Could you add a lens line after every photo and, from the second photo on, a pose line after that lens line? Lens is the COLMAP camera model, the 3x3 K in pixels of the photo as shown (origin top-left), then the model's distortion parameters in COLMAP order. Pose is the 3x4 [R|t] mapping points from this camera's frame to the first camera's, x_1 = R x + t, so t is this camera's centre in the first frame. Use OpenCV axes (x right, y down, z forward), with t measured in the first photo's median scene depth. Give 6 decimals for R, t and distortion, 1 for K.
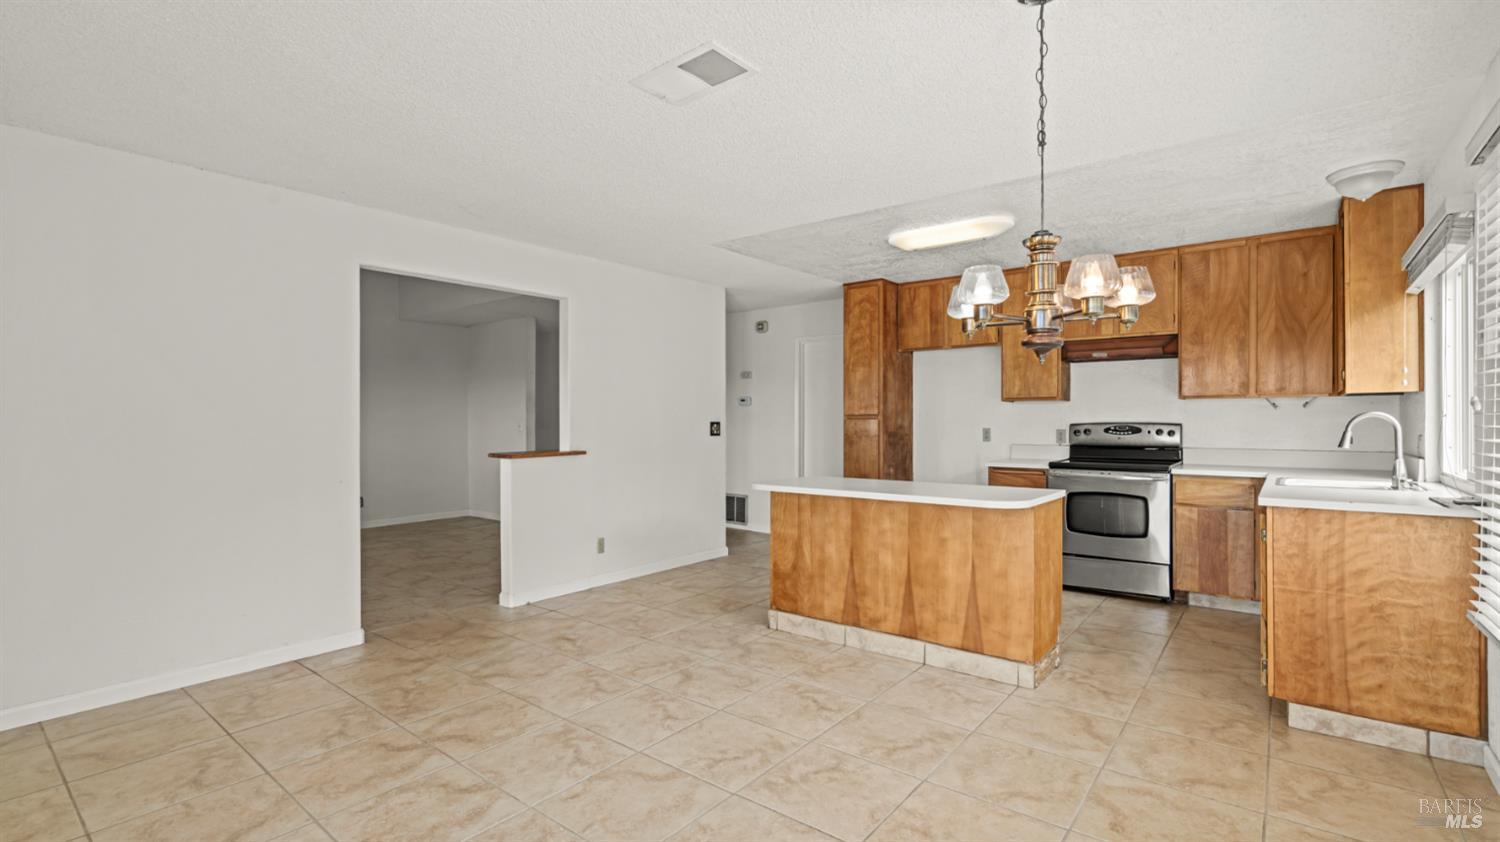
lens RADIAL K [[679.2, 0, 743.1], [0, 679.2, 419.5], [0, 0, 1]] dist [-0.009227, 0.006298]
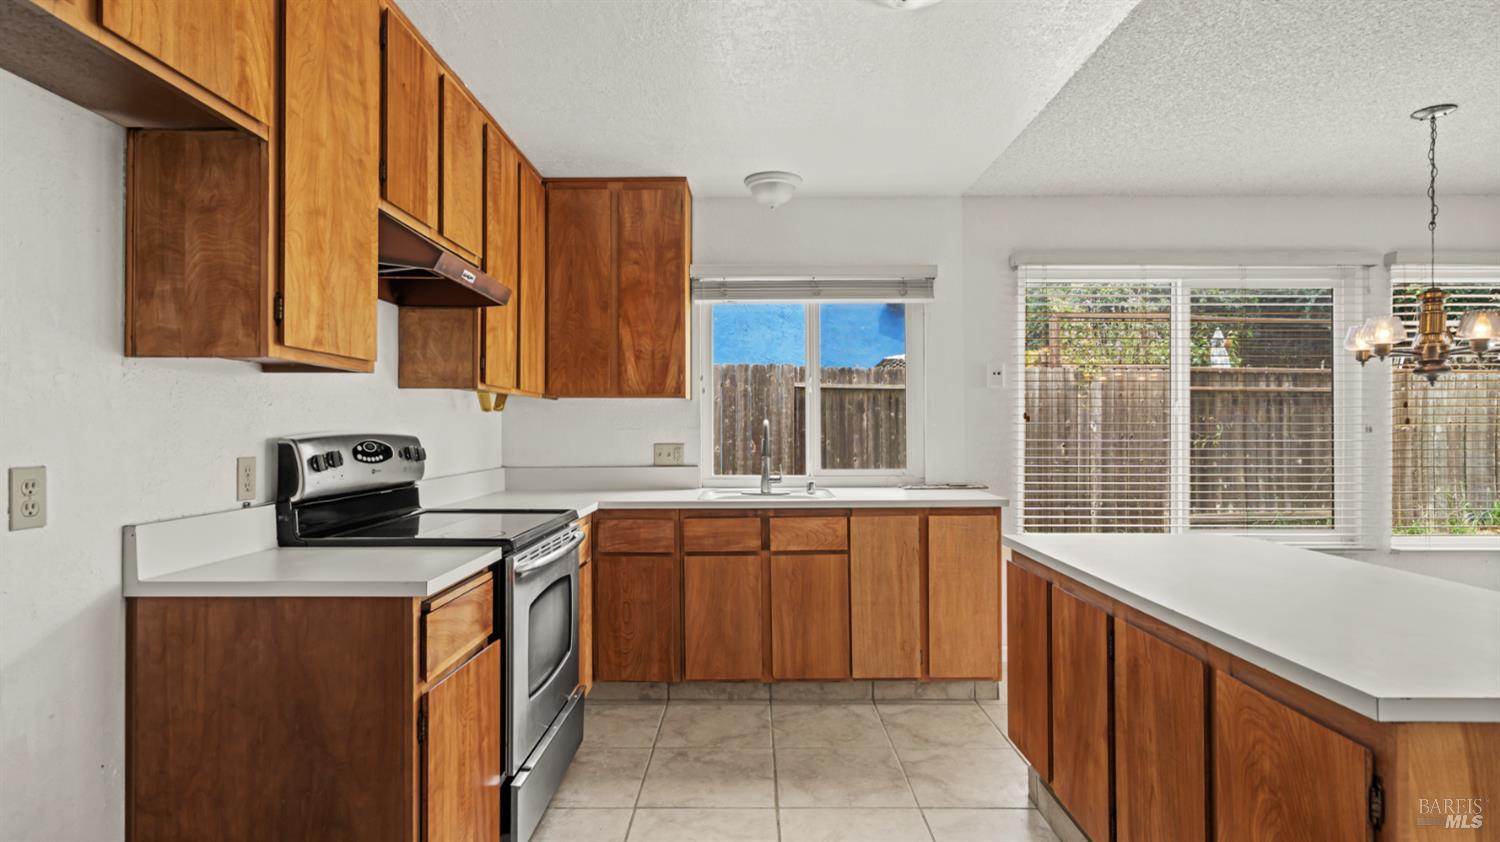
lens RADIAL K [[782.2, 0, 753.5], [0, 782.2, 415.8], [0, 0, 1]] dist [-0.002389, -0.001333]
pose [[-0.623230, 0.016877, 0.781857, 0.025324], [0.006599, 0.999845, -0.016323, 0.002369], [-0.782011, -0.005013, -0.623244, 1.259693]]
